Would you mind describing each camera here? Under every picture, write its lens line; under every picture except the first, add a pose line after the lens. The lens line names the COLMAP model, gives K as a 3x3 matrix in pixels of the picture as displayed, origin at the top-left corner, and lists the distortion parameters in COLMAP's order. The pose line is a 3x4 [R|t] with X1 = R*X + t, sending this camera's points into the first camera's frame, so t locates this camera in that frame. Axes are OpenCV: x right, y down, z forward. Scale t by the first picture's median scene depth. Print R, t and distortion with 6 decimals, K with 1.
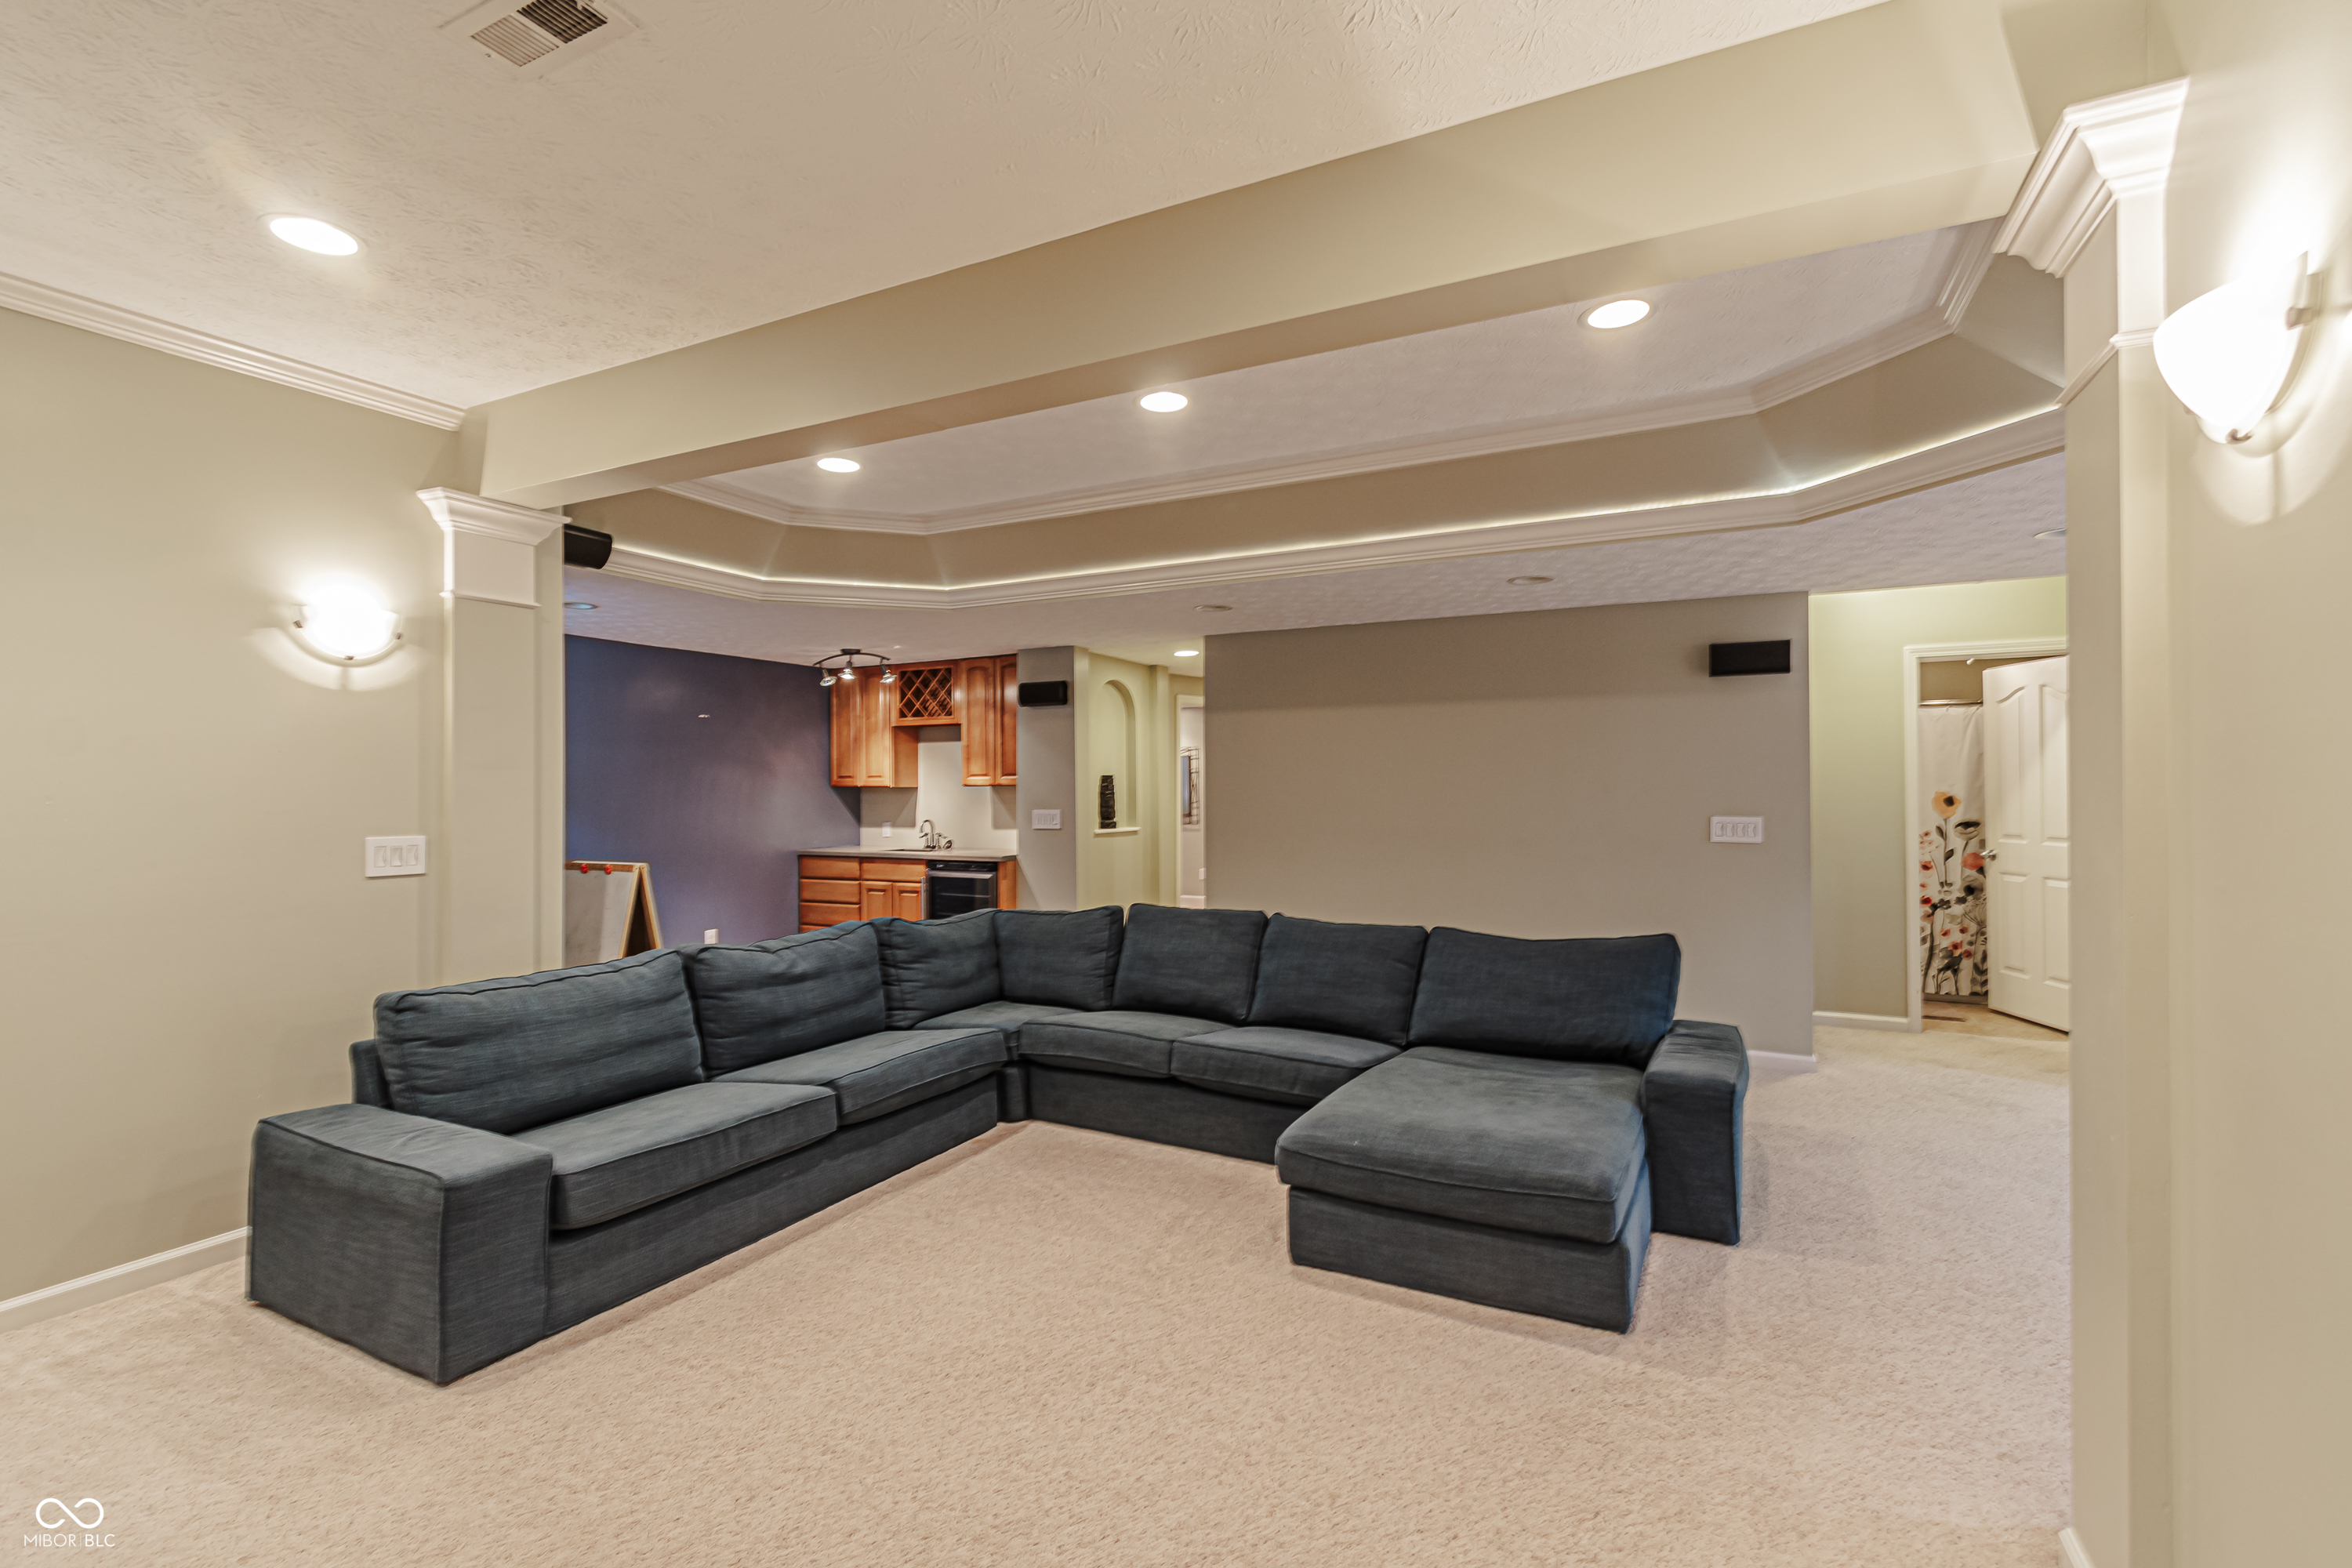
lens RADIAL K [[1046.6, 0, 1176.0], [0, 1046.6, 784.0], [0, 0, 1]] dist [-0.118086, 0.000004]
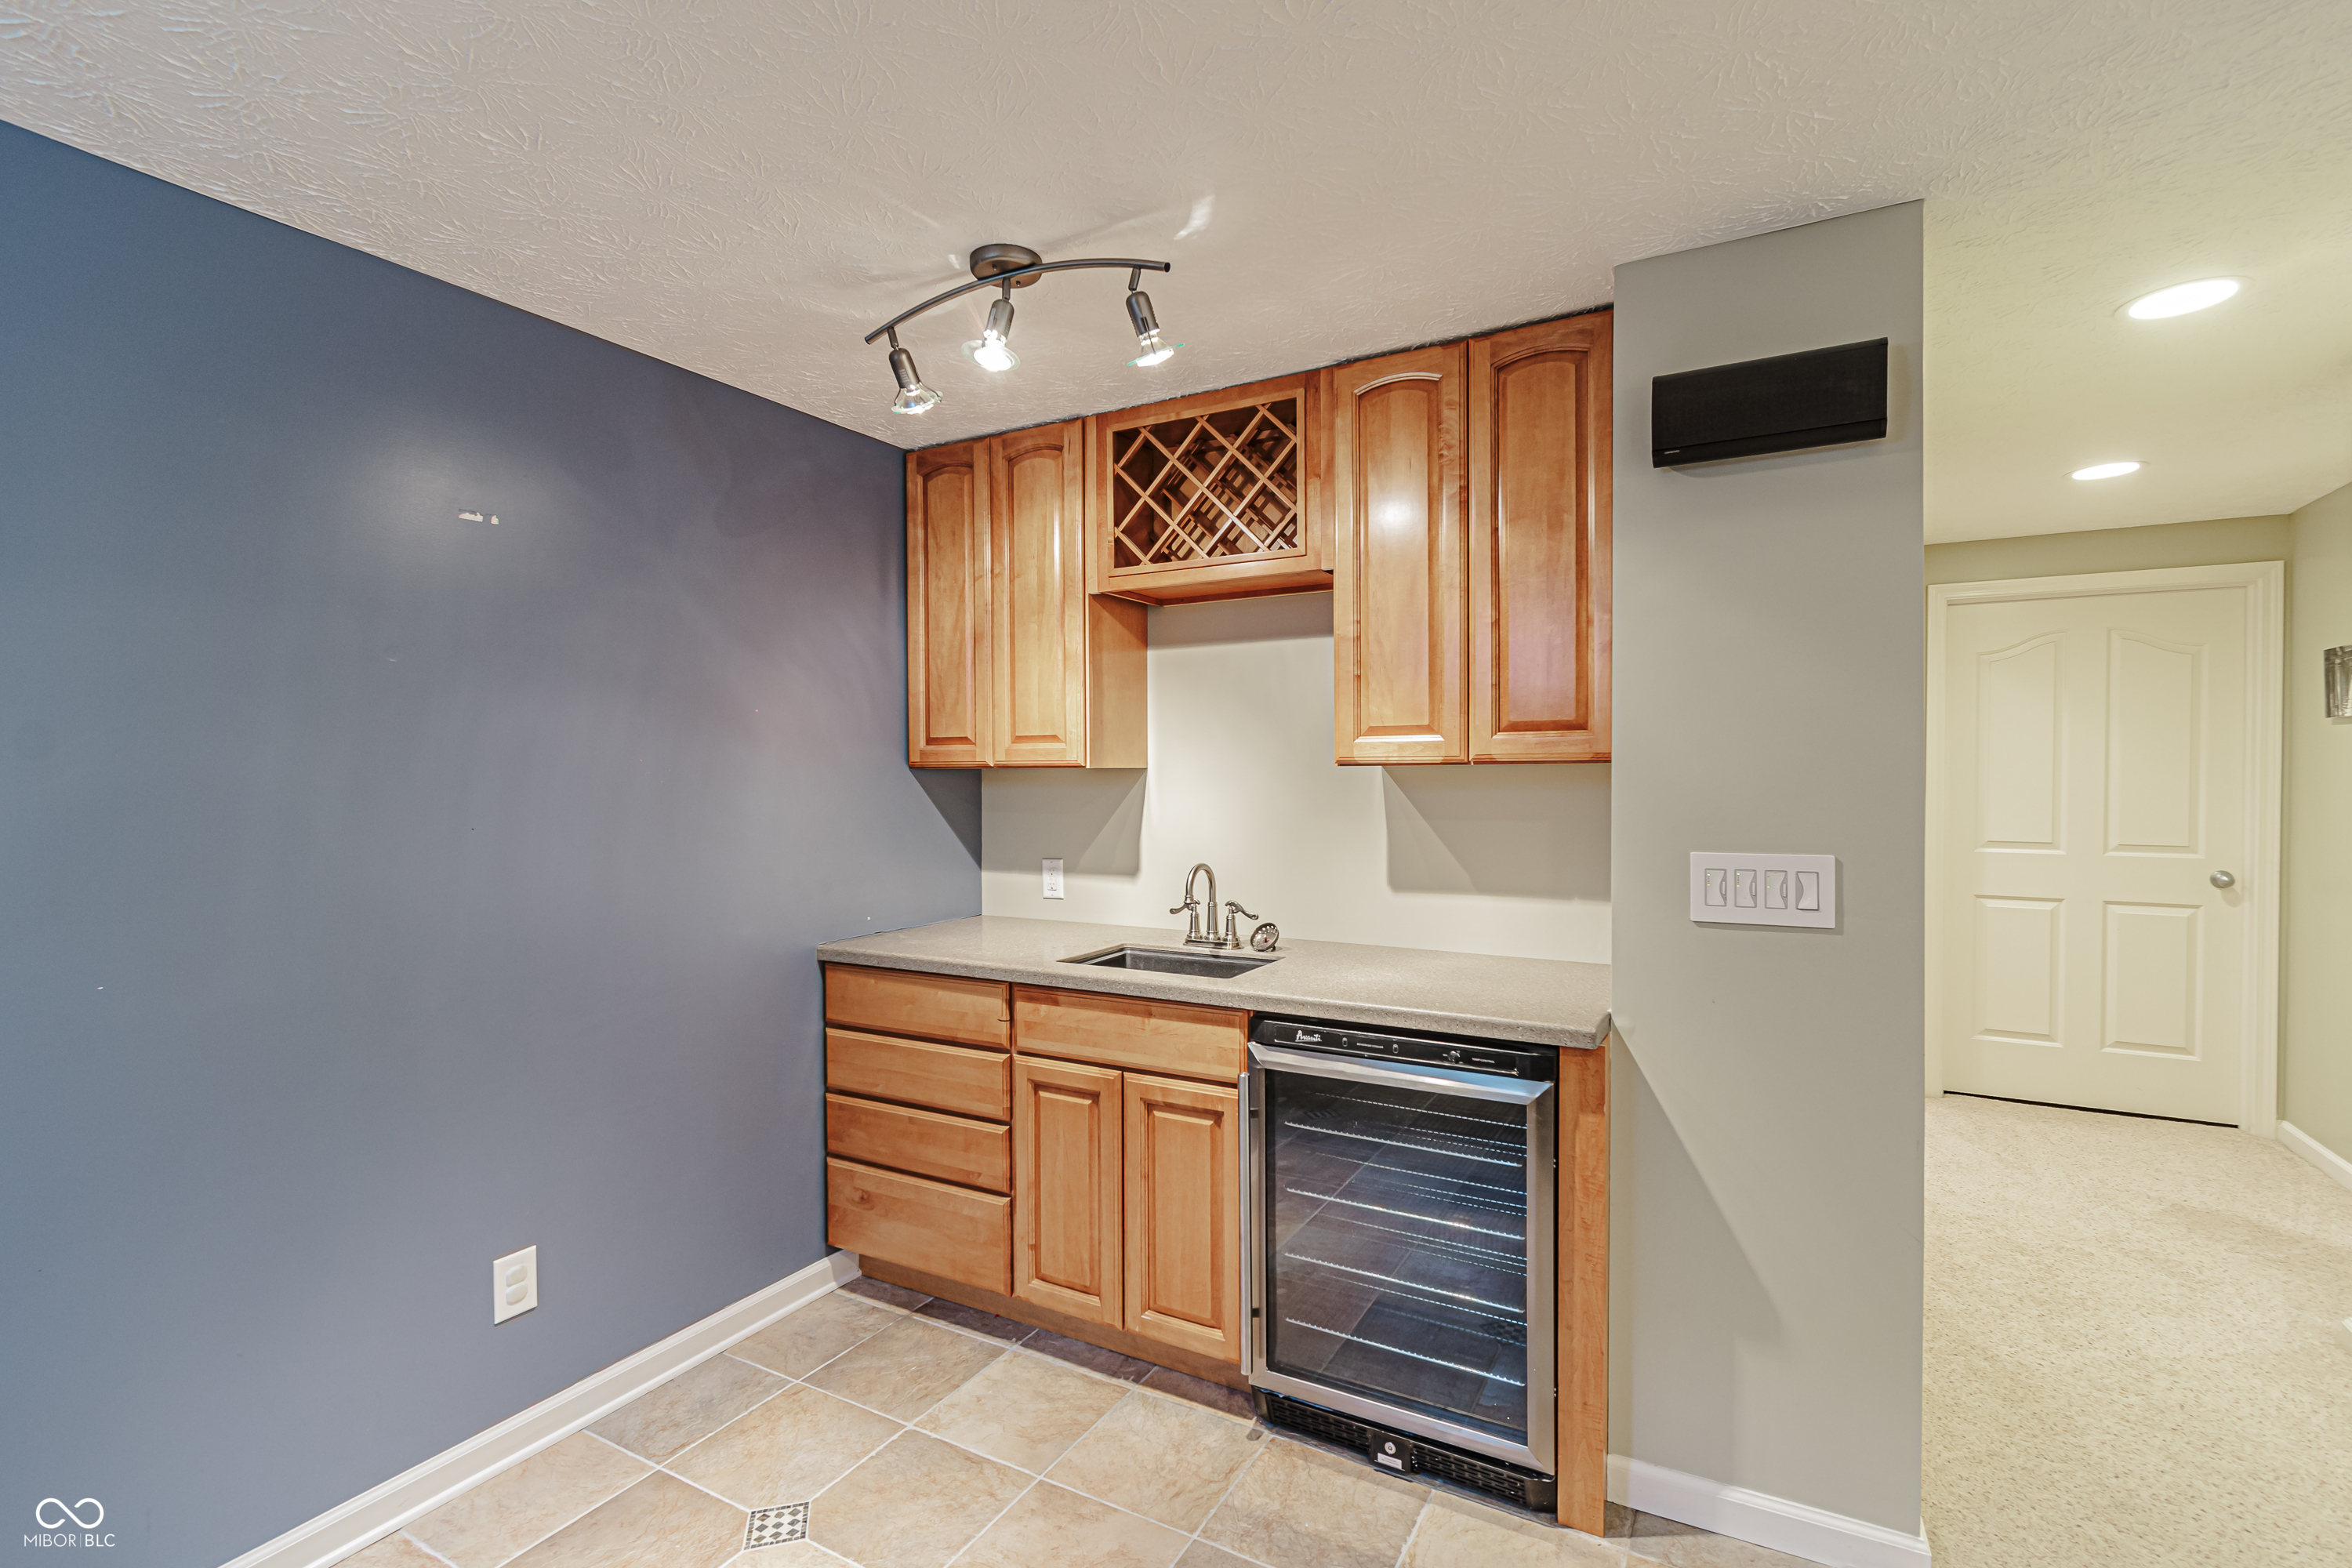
lens RADIAL K [[1046.6, 0, 1176.0], [0, 1046.6, 784.0], [0, 0, 1]] dist [-0.118086, 0.000004]
pose [[0.999340, 0.001174, -0.036320, -0.235573], [-0.000585, 0.999868, 0.016218, 0.002820], [0.036334, -0.016186, 0.999209, 0.660853]]
